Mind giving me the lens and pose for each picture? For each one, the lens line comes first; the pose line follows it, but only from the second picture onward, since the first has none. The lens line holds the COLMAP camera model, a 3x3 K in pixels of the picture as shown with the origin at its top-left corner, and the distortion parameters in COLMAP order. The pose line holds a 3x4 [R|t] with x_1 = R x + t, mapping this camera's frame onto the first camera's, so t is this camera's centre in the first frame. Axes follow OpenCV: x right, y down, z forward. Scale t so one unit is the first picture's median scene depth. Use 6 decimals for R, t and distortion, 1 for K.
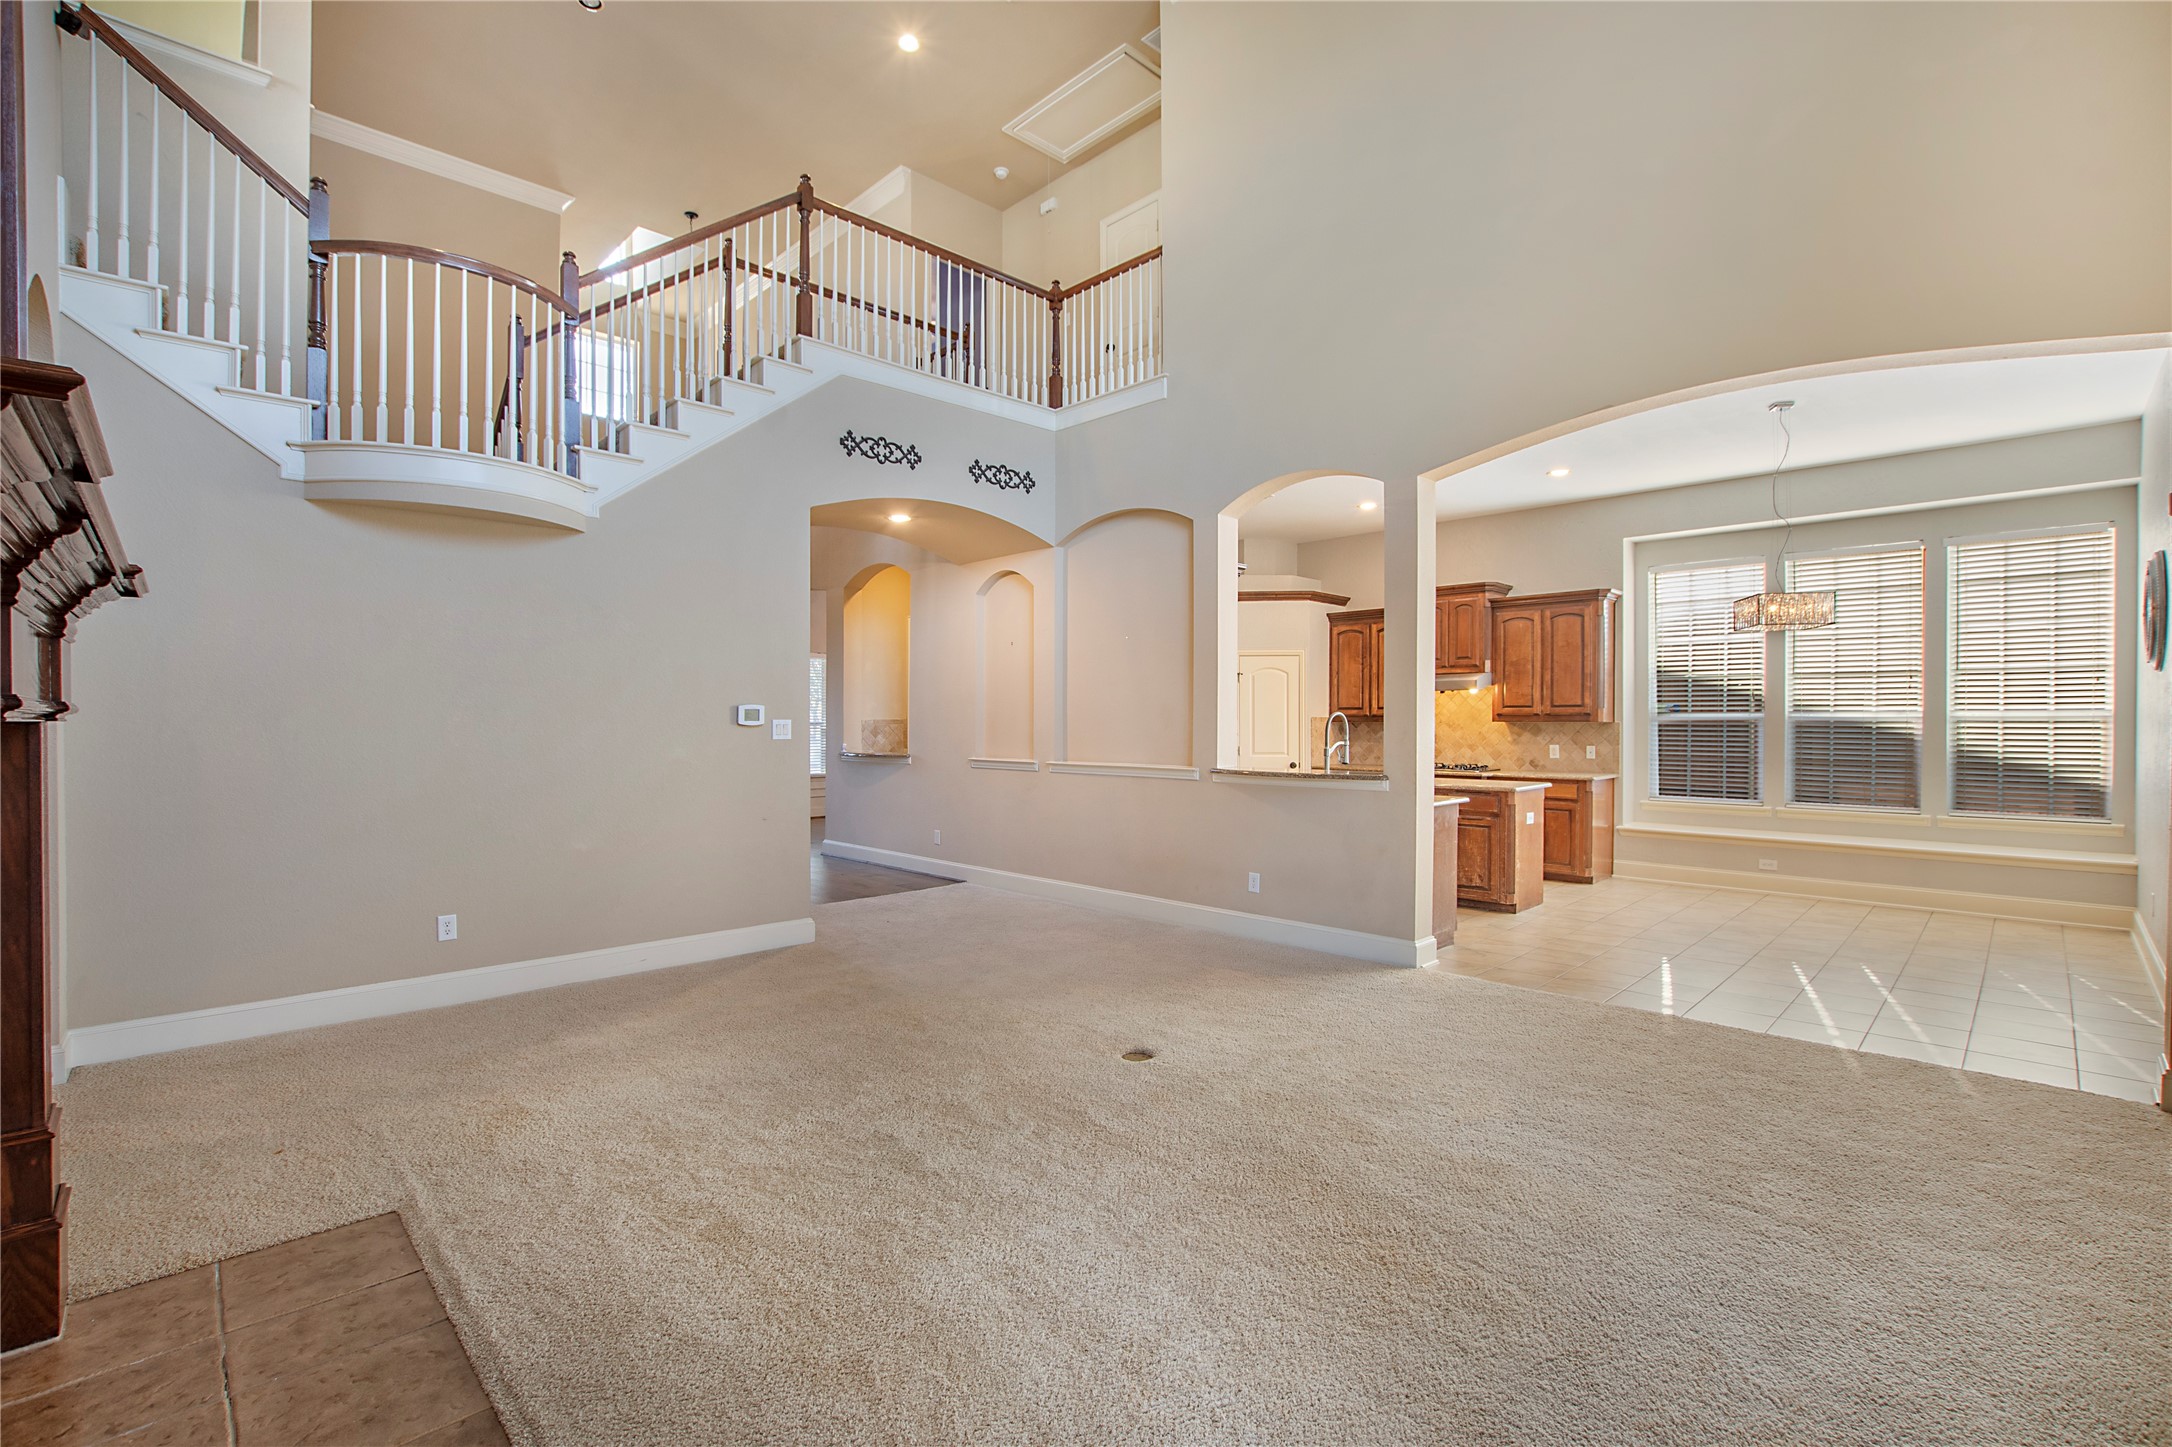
lens RADIAL K [[963.3, 0, 1091.3], [0, 963.3, 726.3], [0, 0, 1]] dist [-0.033092, 0.000624]
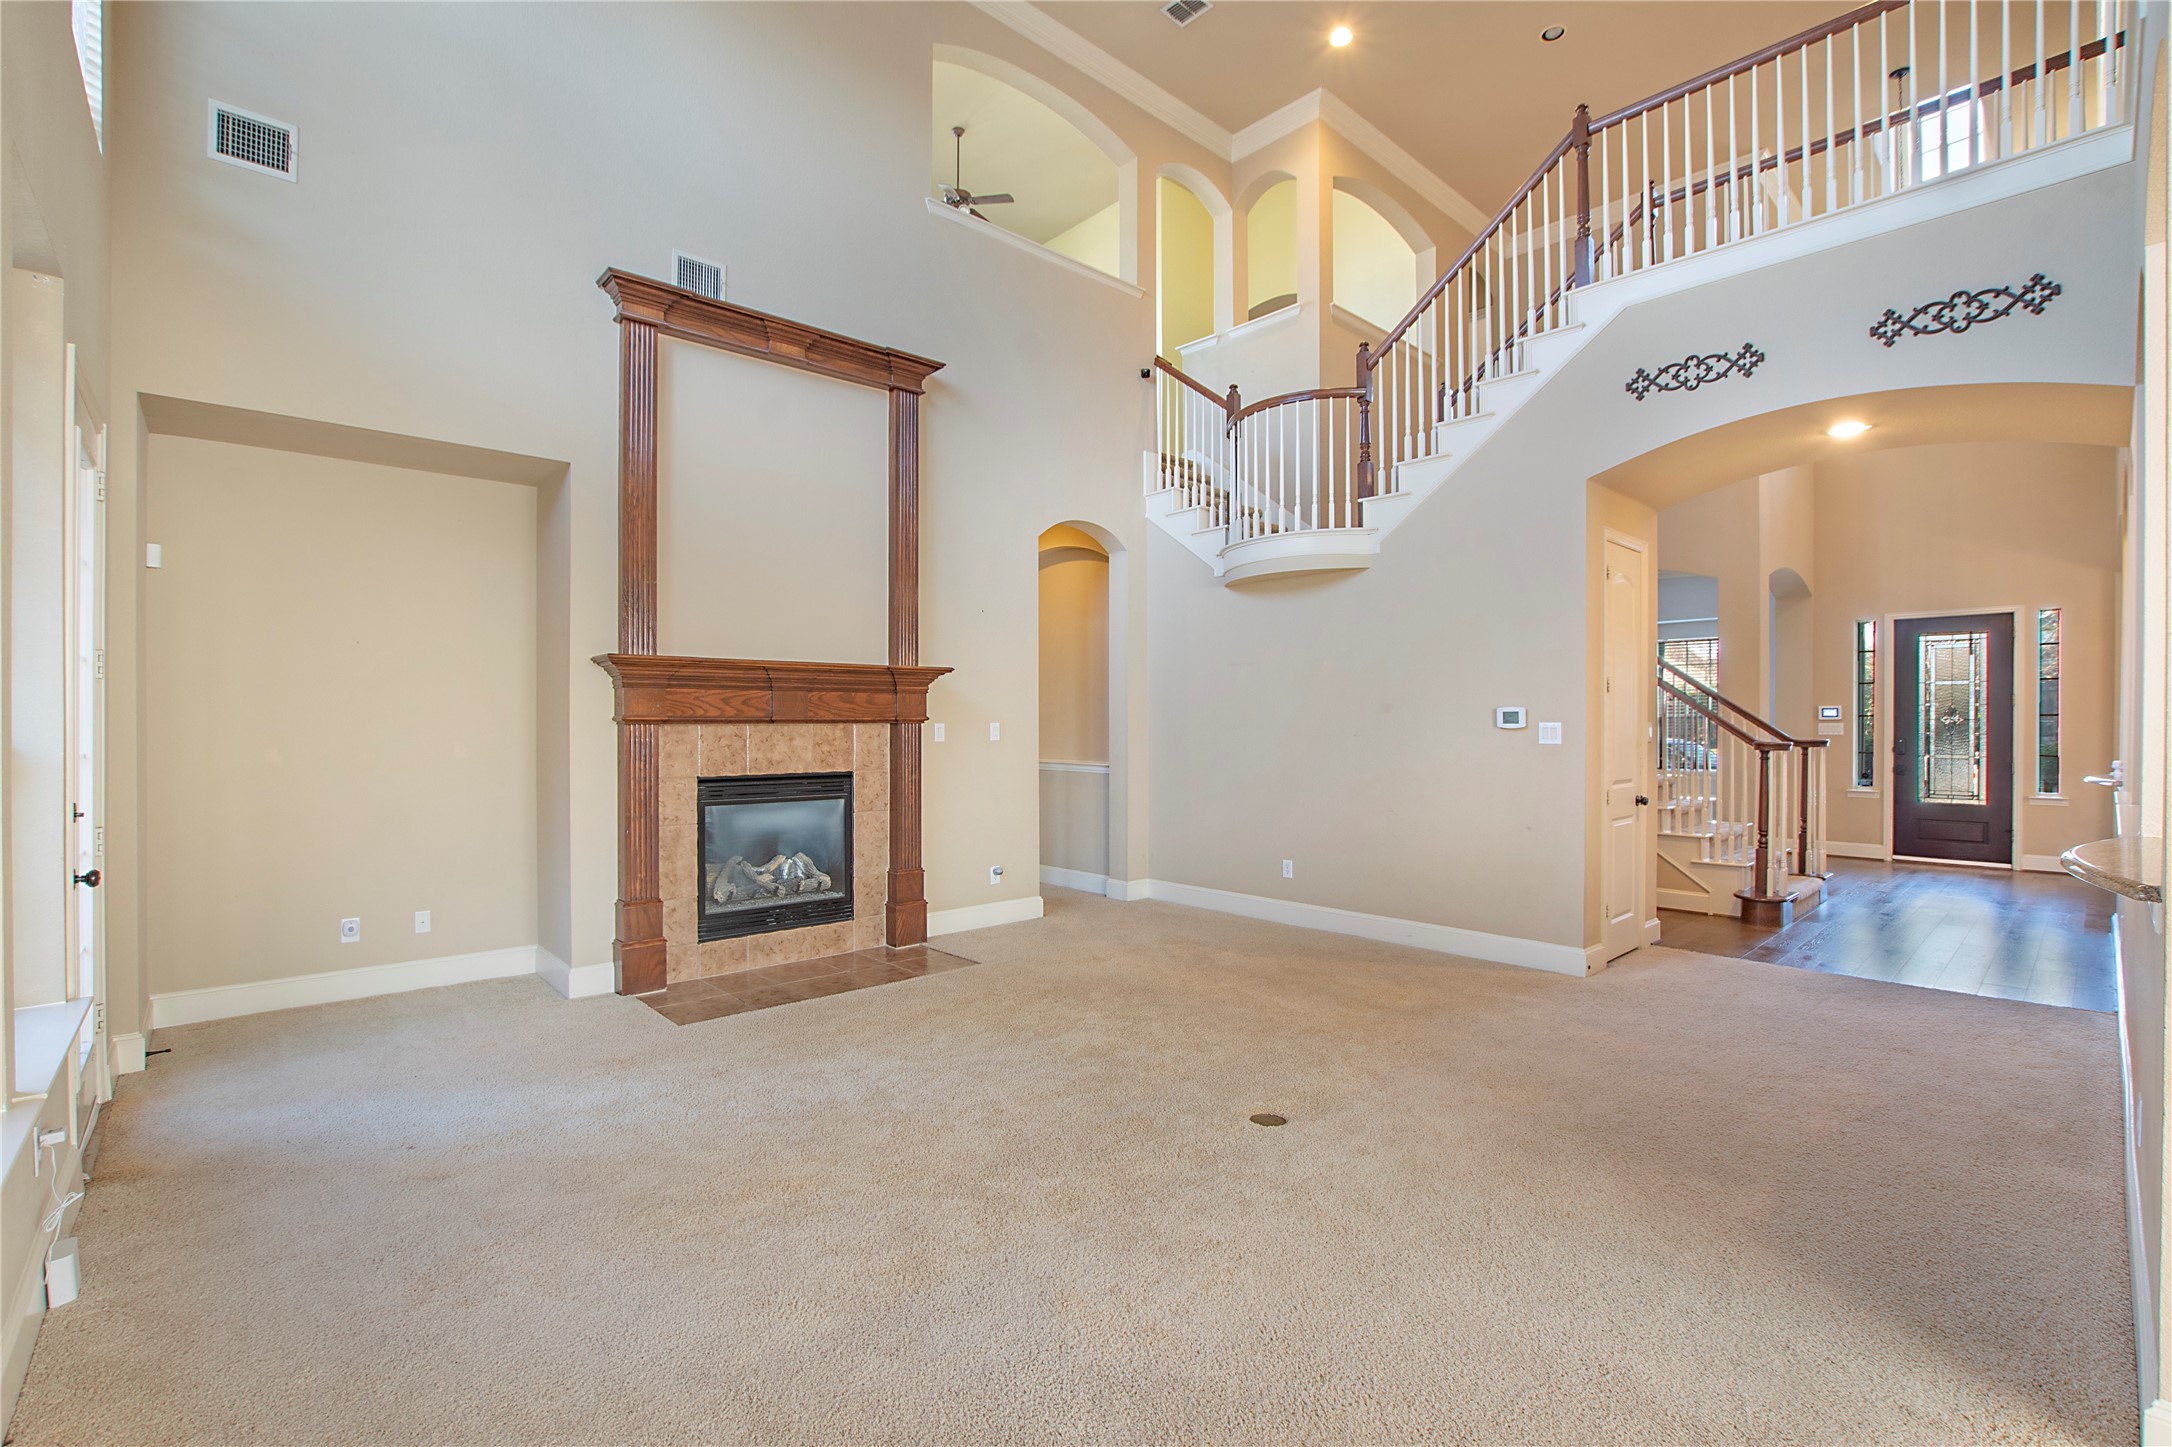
lens RADIAL K [[989.7, 0, 1086.0], [0, 989.7, 723.5], [0, 0, 1]] dist [-0.030666, 0.006925]
pose [[-0.043098, 0.001011, -0.999070, 0.449721], [-0.010025, 0.999949, 0.001444, -0.002112], [0.999021, 0.010078, -0.043086, 0.423608]]
